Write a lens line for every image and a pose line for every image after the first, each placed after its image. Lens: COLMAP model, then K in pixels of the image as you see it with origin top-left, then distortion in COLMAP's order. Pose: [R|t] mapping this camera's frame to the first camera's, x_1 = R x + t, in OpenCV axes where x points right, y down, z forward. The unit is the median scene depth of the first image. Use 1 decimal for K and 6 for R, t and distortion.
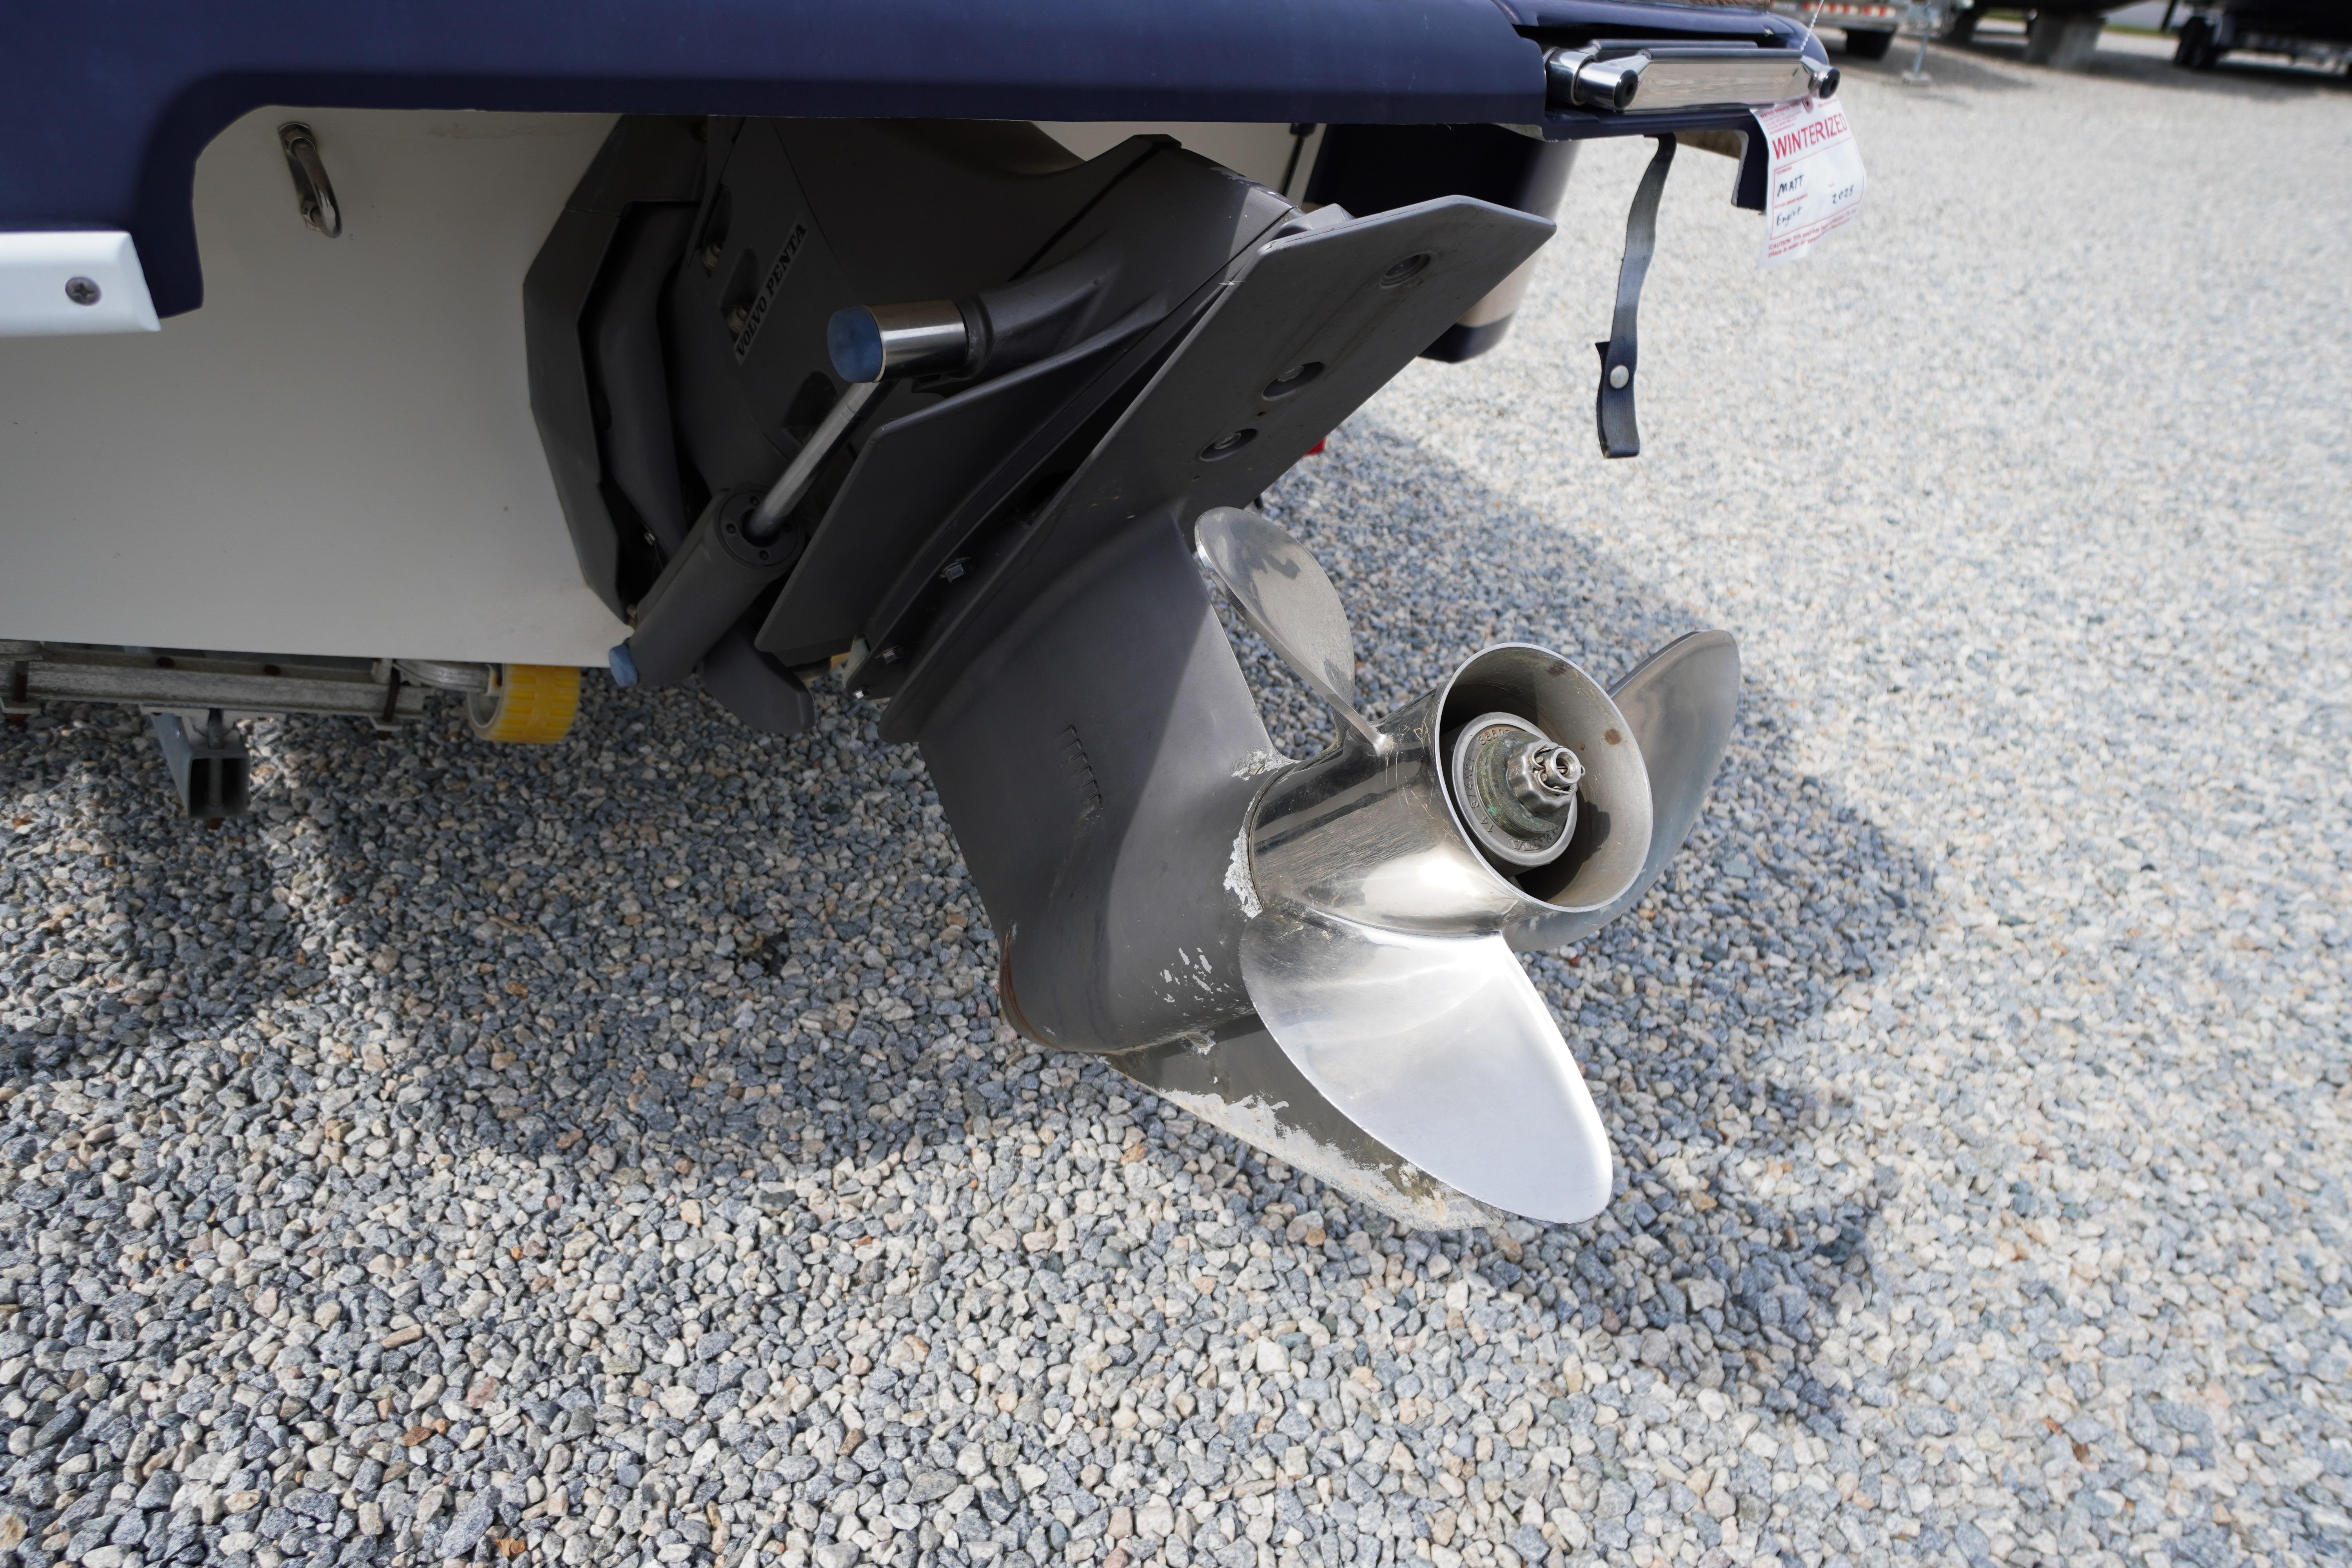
lens RADIAL K [[1396.1, 0, 1170.8], [0, 1396.1, 787.3], [0, 0, 1]] dist [-0.020760, 0.025528]
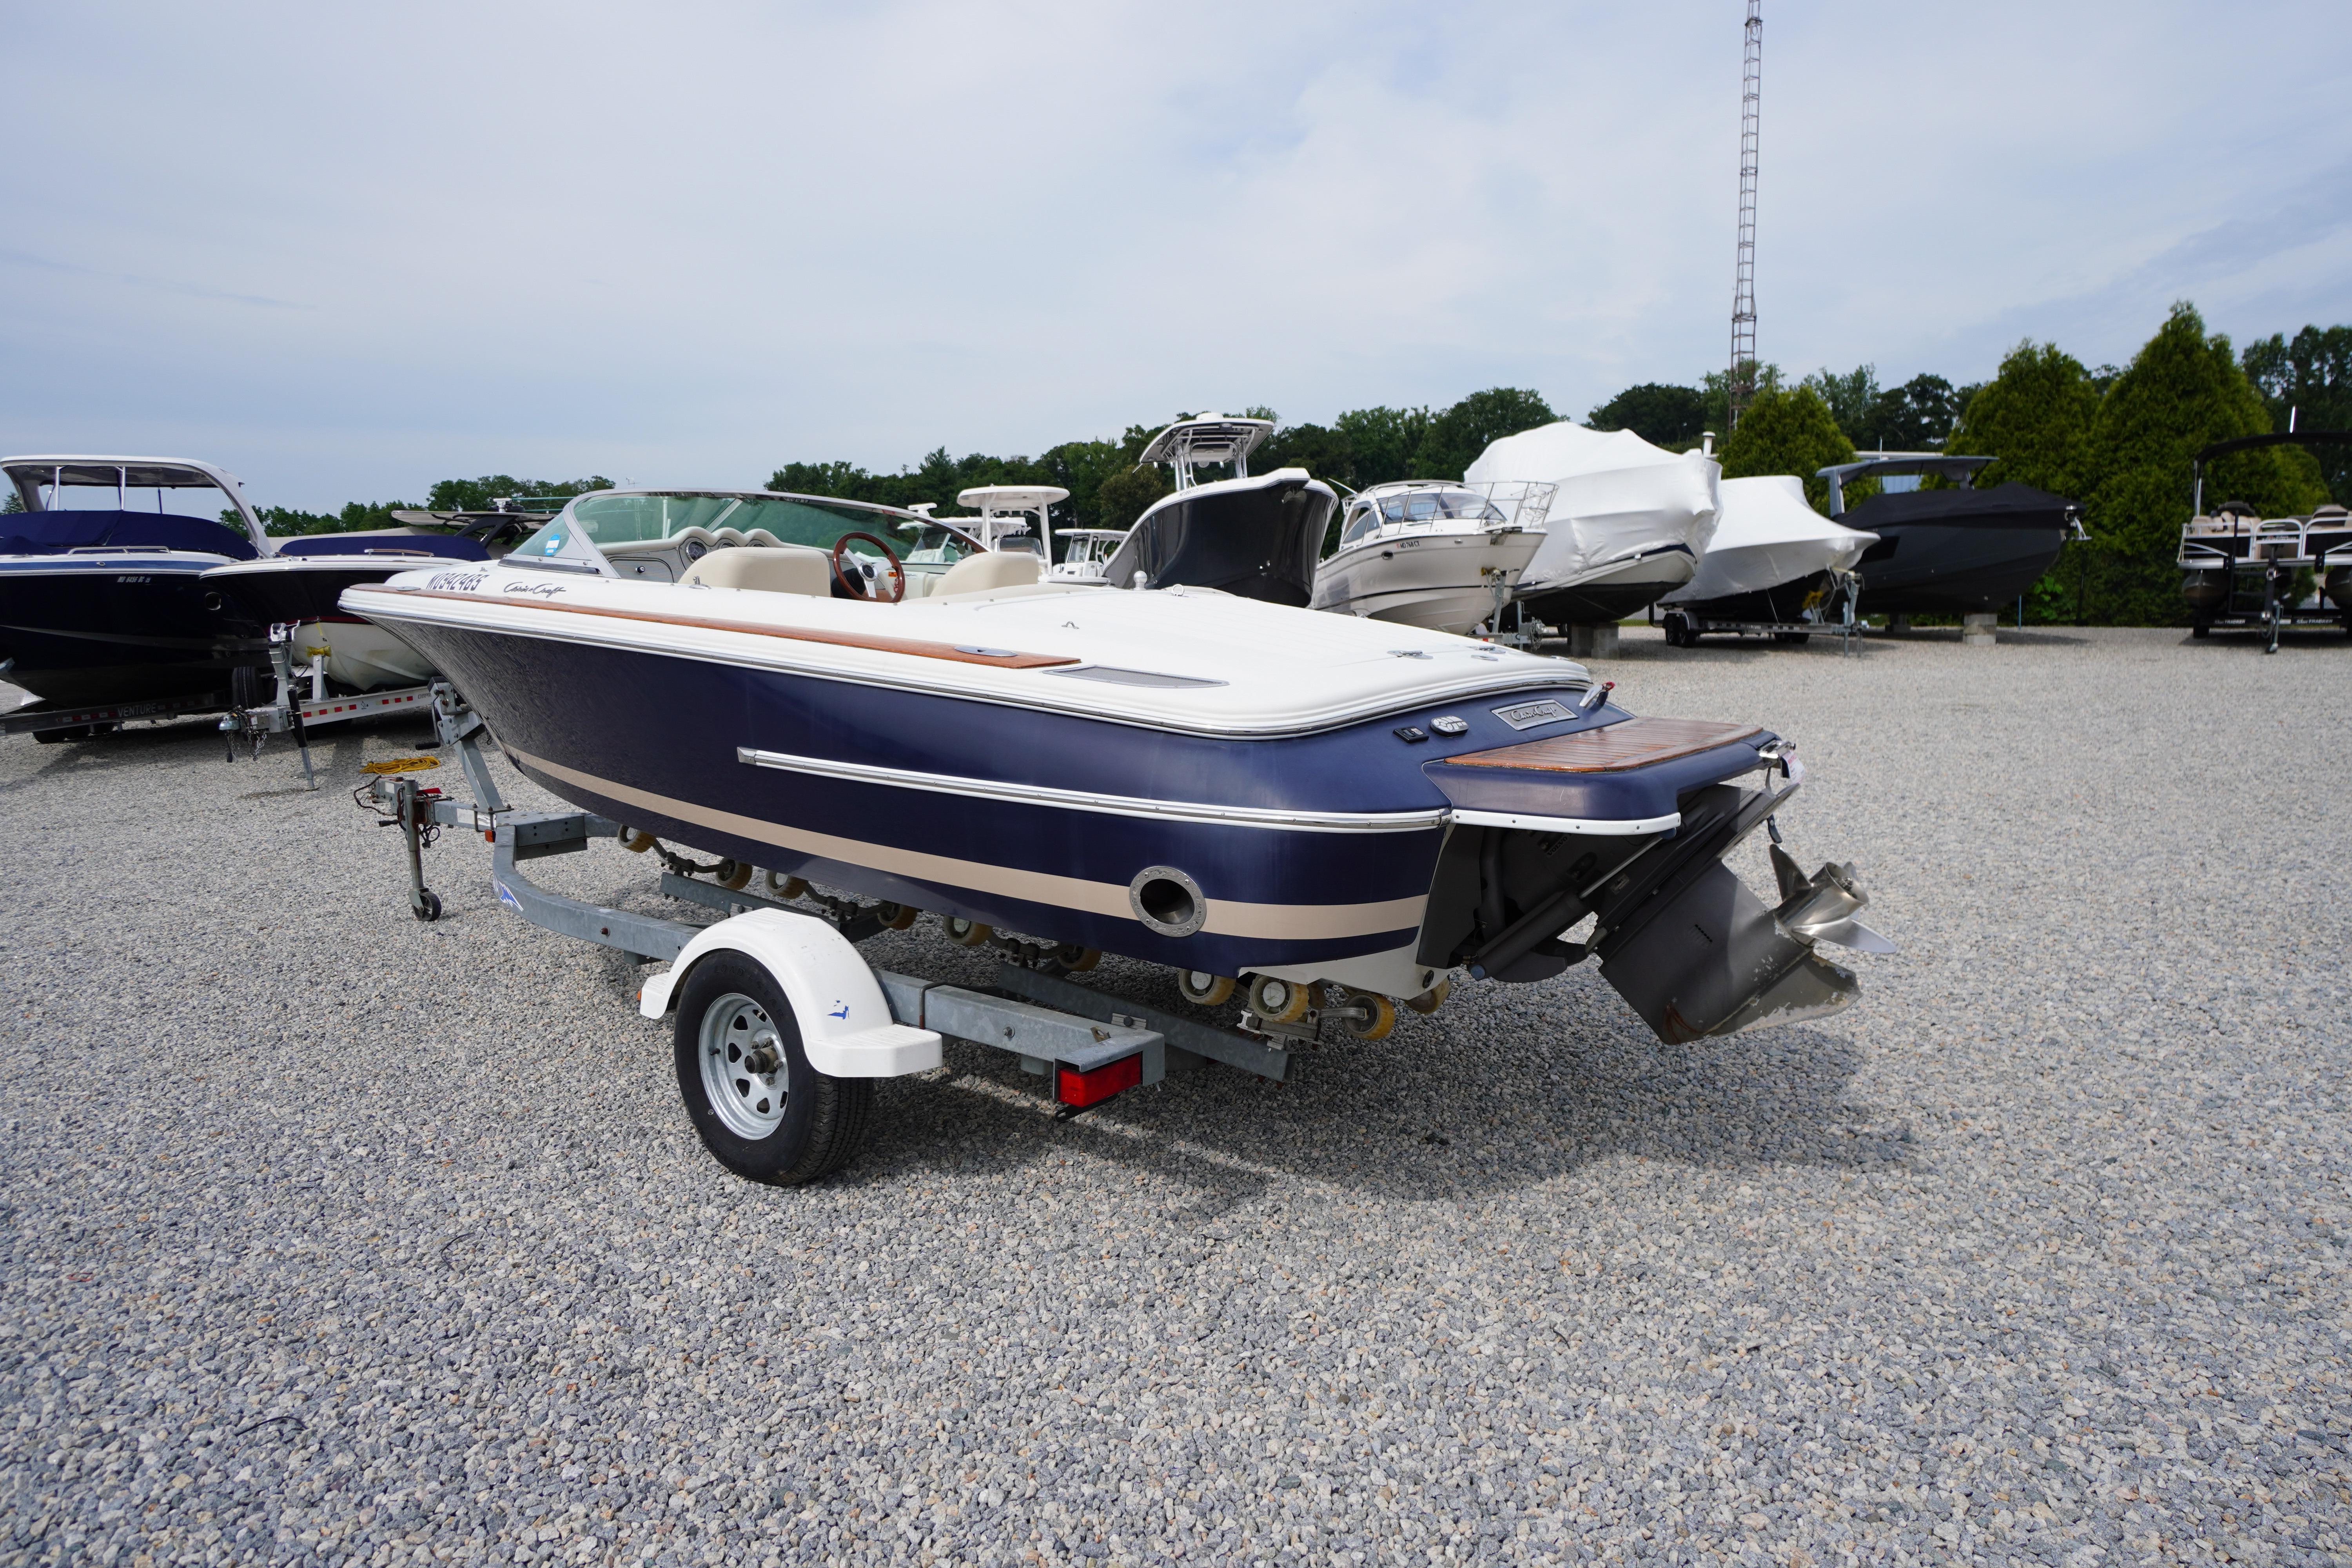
lens RADIAL K [[1396.1, 0, 1170.8], [0, 1396.1, 787.3], [0, 0, 1]] dist [-0.020760, 0.025528]
pose [[0.962421, -0.141817, 0.231591, -1.367310], [0.224791, 0.894521, -0.386395, 0.460718], [-0.152365, 0.423934, 0.892785, -1.395041]]
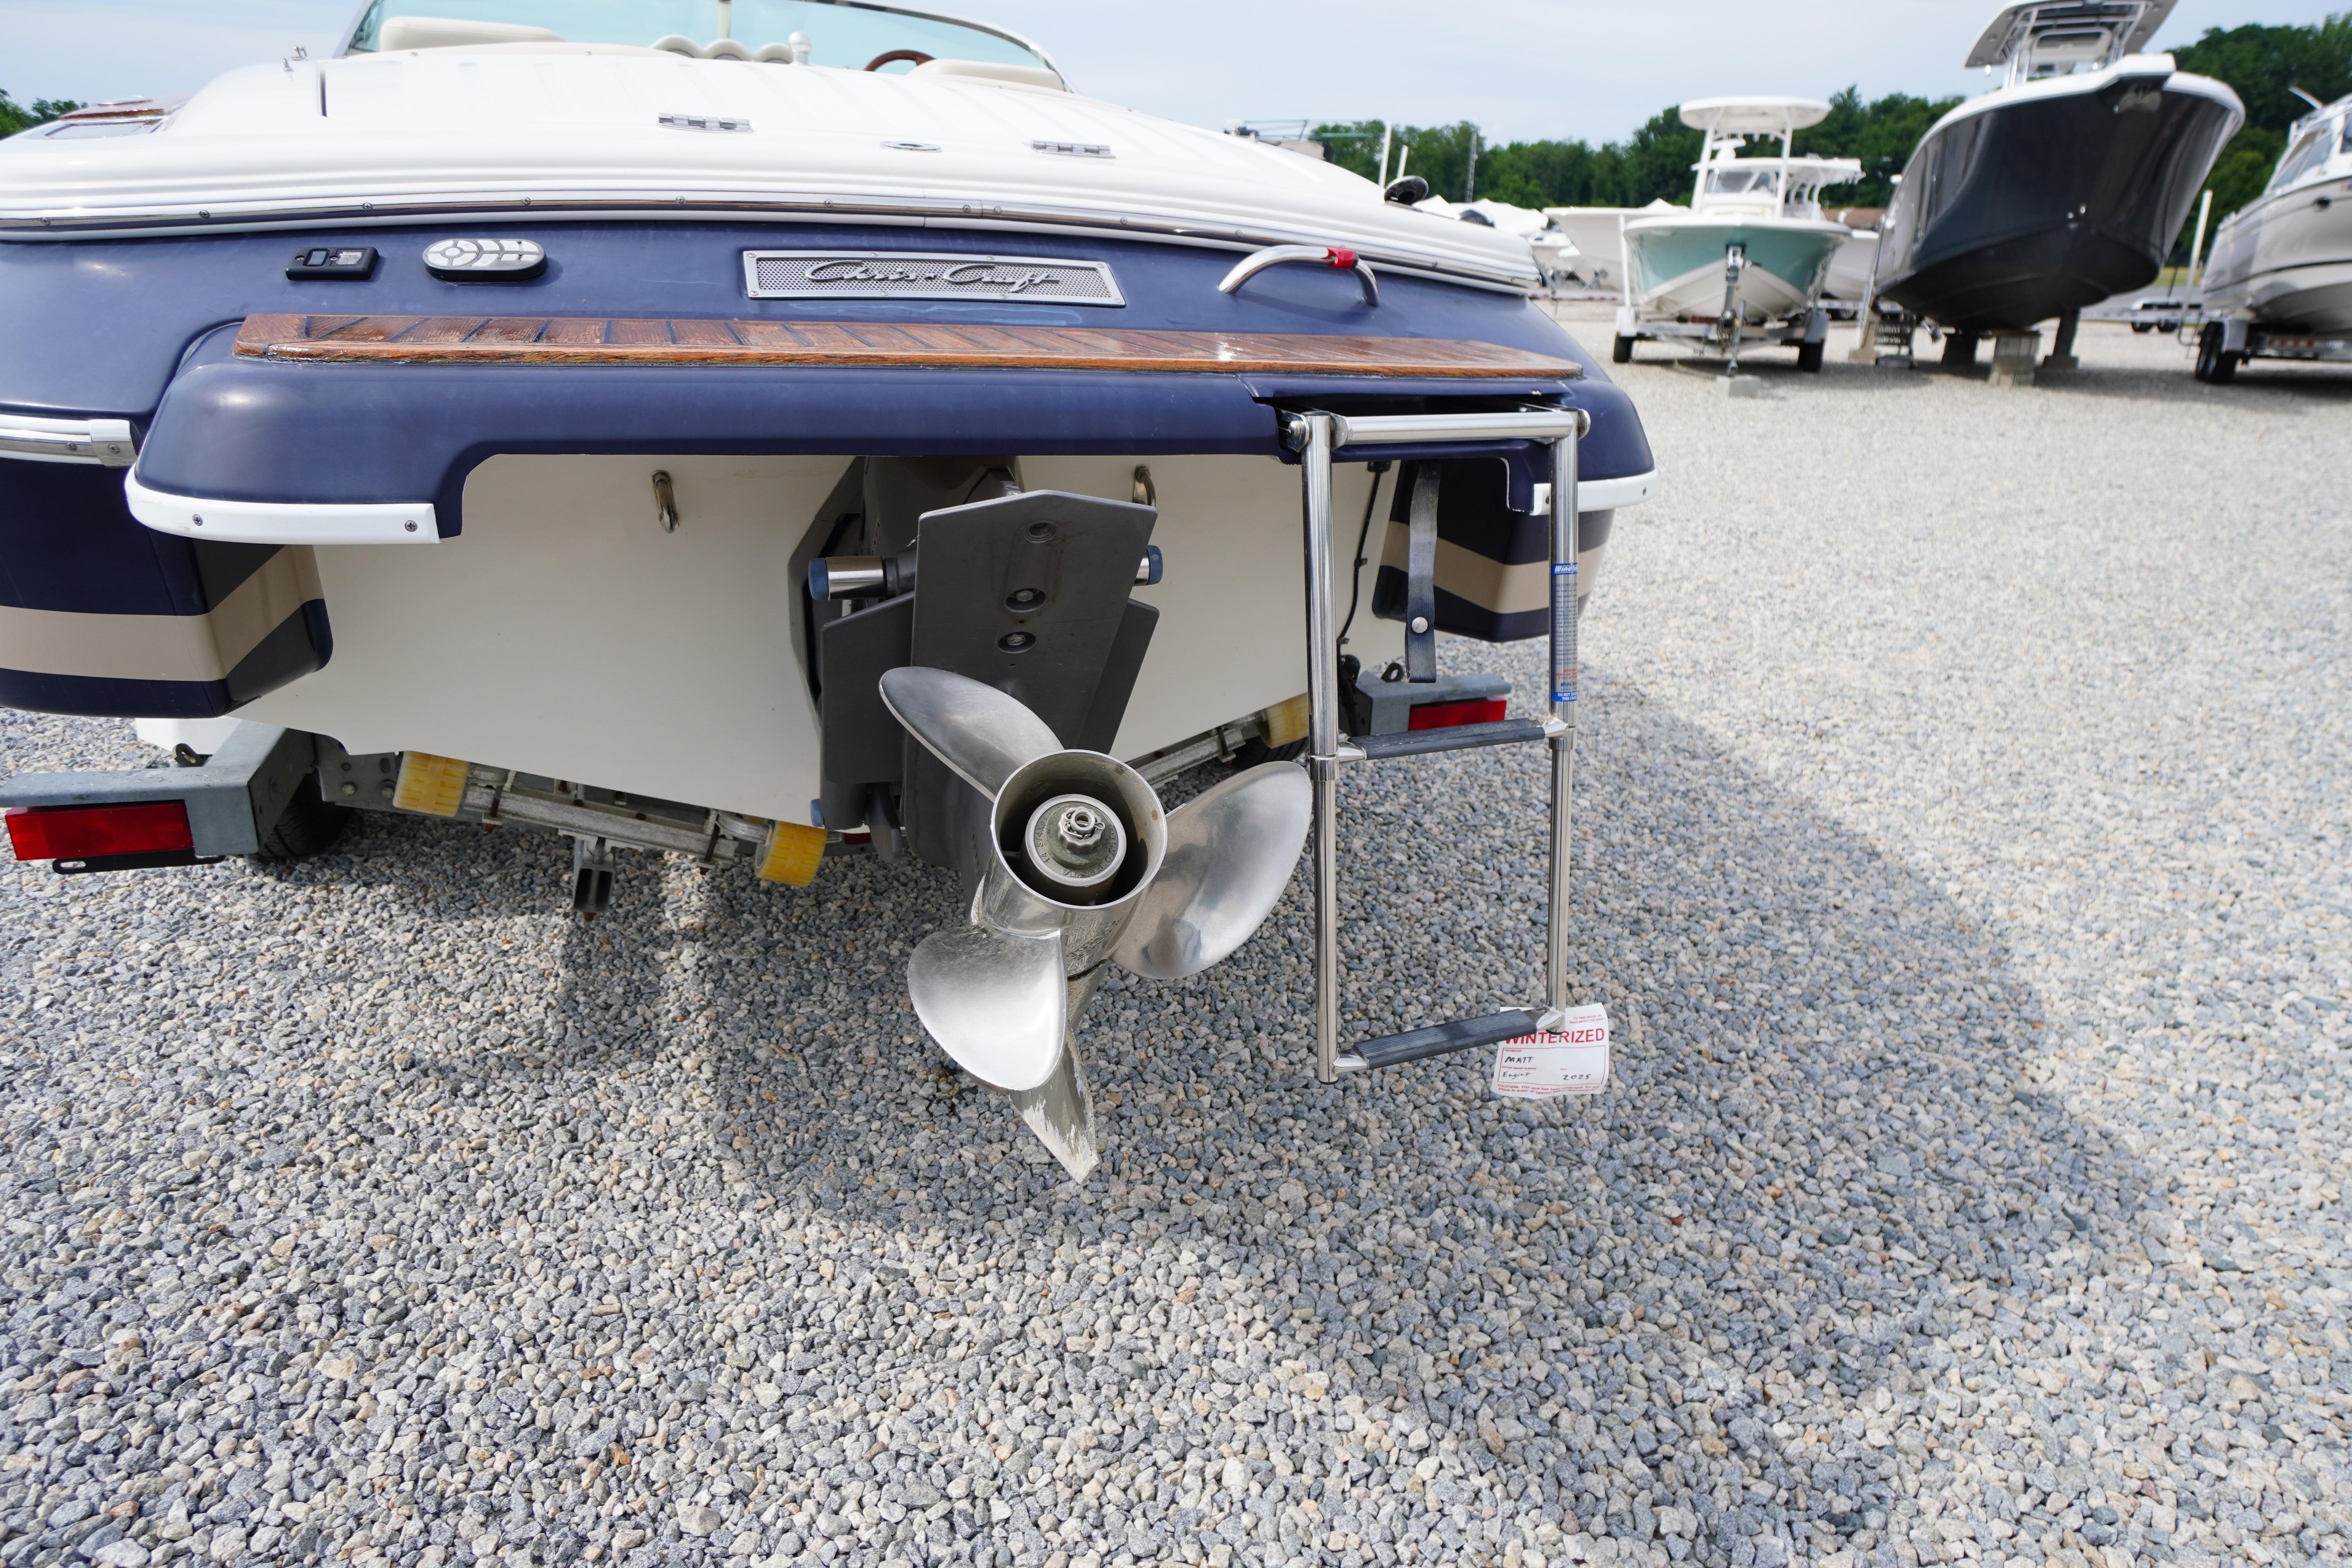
lens RADIAL K [[1409.5, 0, 1143.1], [0, 1409.5, 773.5], [0, 0, 1]] dist [-0.023821, 0.024800]
pose [[0.941207, 0.056453, -0.333080, 0.328718], [-0.133680, 0.967702, -0.213733, 0.107287], [0.310256, 0.245693, 0.918355, -0.192199]]
